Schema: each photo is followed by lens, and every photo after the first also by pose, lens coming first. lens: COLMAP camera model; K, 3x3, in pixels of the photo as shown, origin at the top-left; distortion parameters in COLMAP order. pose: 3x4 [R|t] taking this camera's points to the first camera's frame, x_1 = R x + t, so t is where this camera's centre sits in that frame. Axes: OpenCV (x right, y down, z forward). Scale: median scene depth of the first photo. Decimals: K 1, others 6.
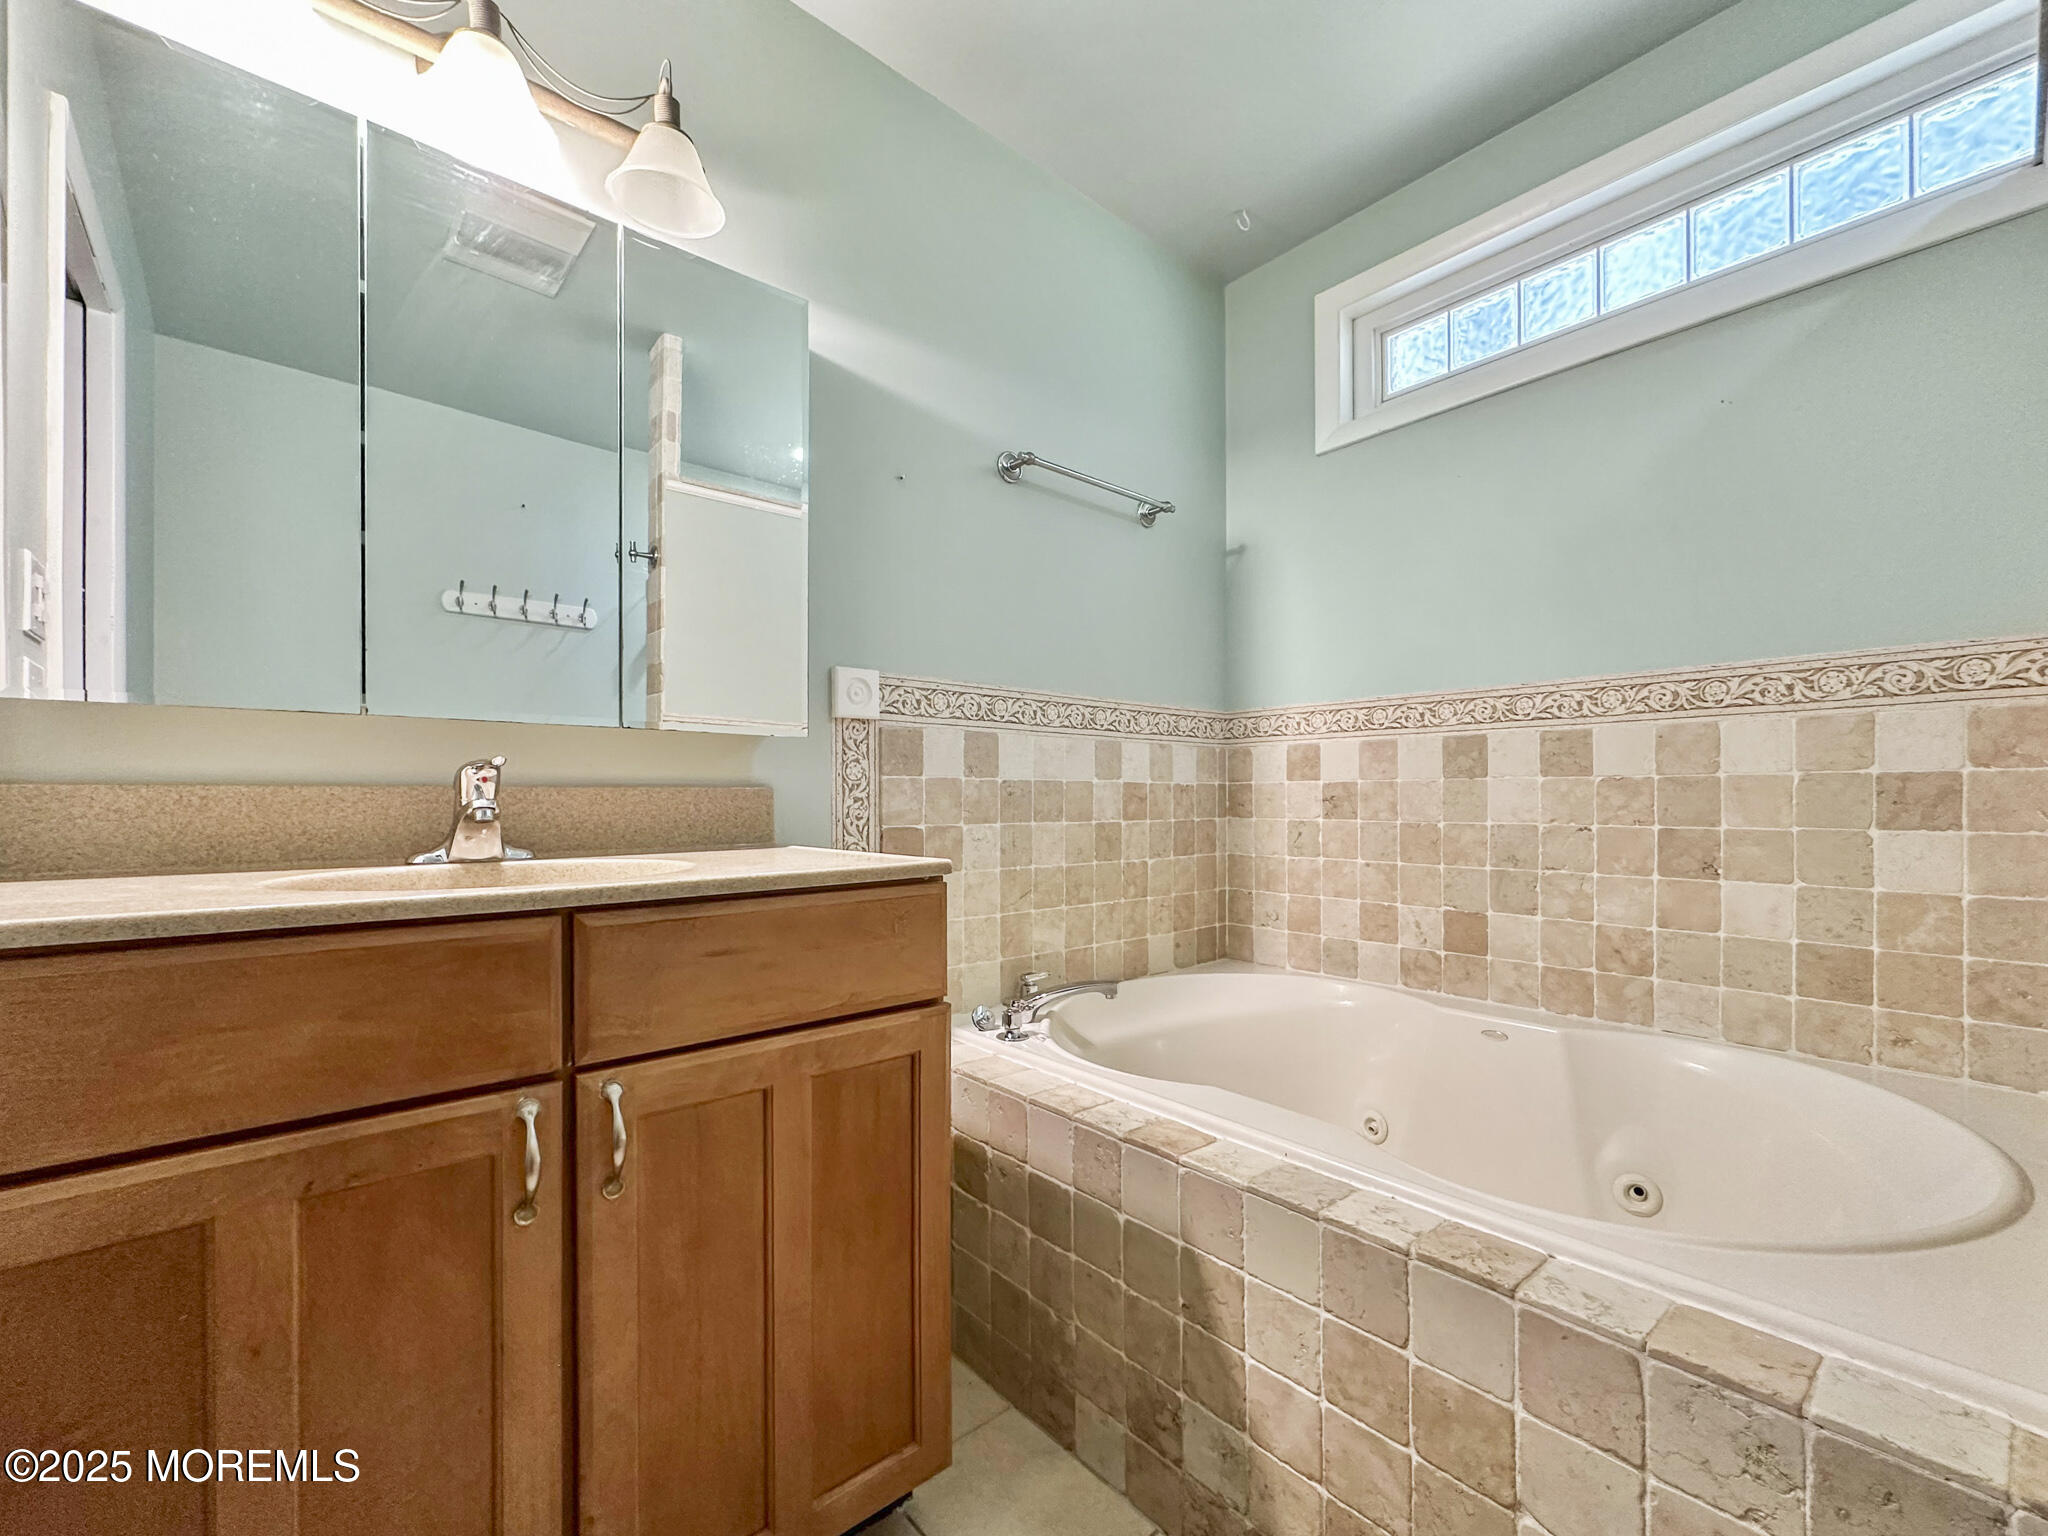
lens RADIAL K [[830.5, 0, 1016.6], [0, 830.5, 788.7], [0, 0, 1]] dist [-0.001661, -0.000213]
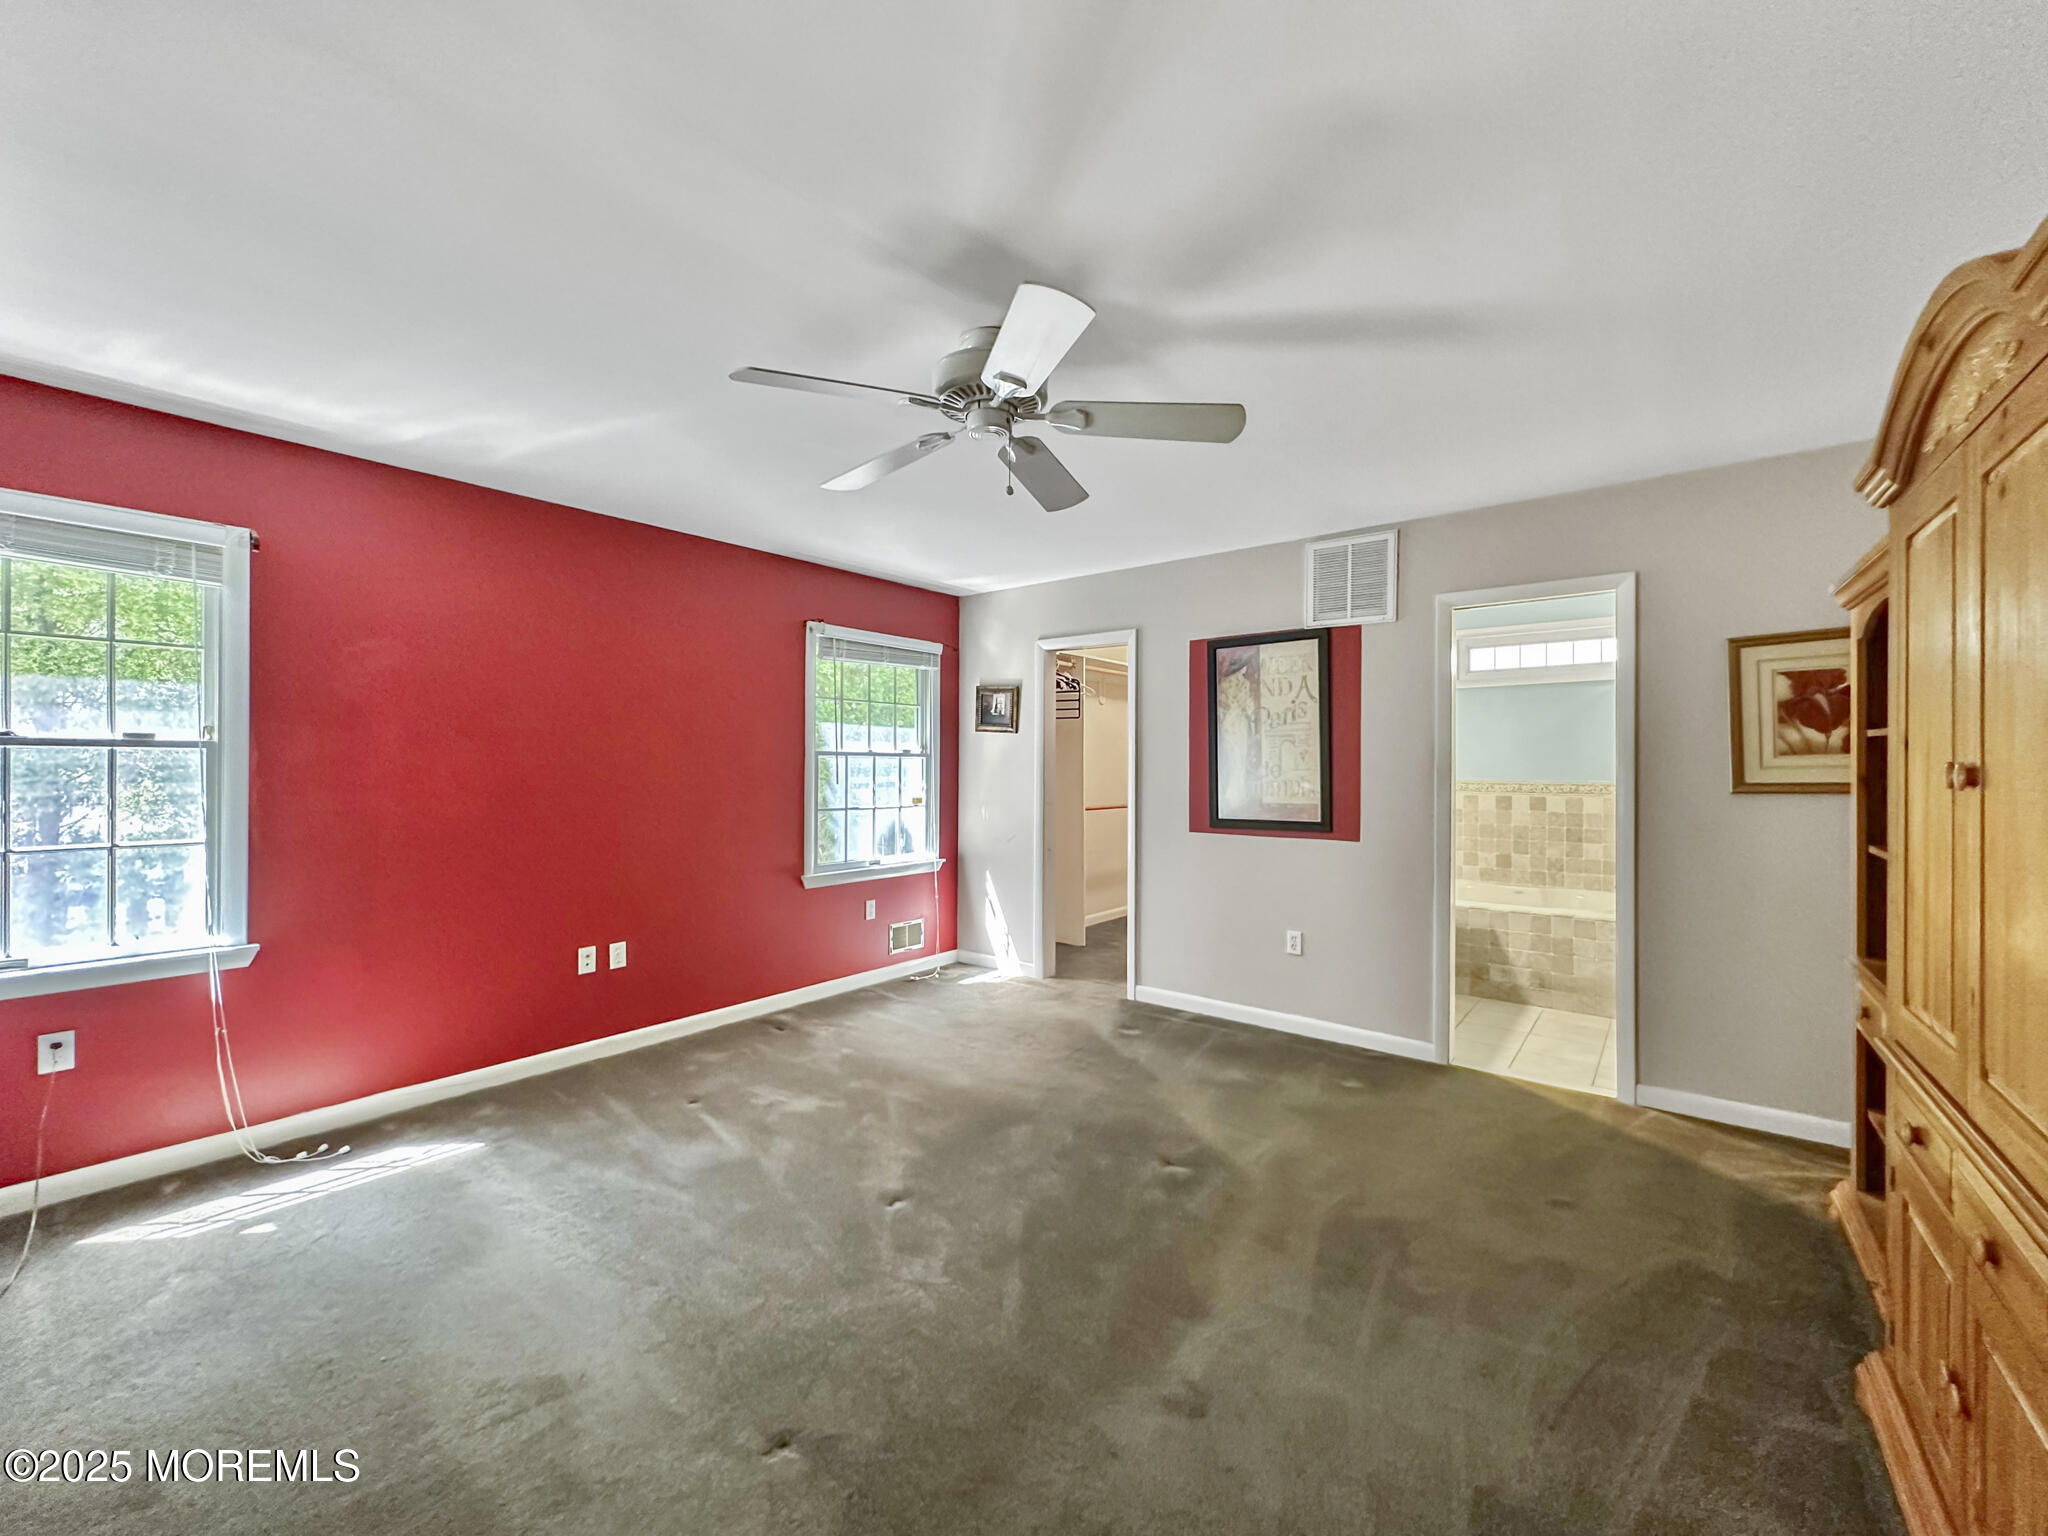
lens RADIAL K [[827.5, 0, 1016.1], [0, 827.5, 766.8], [0, 0, 1]] dist [-0.001991, -0.000217]
pose [[0.979604, 0.005152, 0.200872, -2.034558], [-0.008028, 0.999877, 0.013505, -0.221705], [-0.200777, -0.014843, 0.979524, -1.788974]]
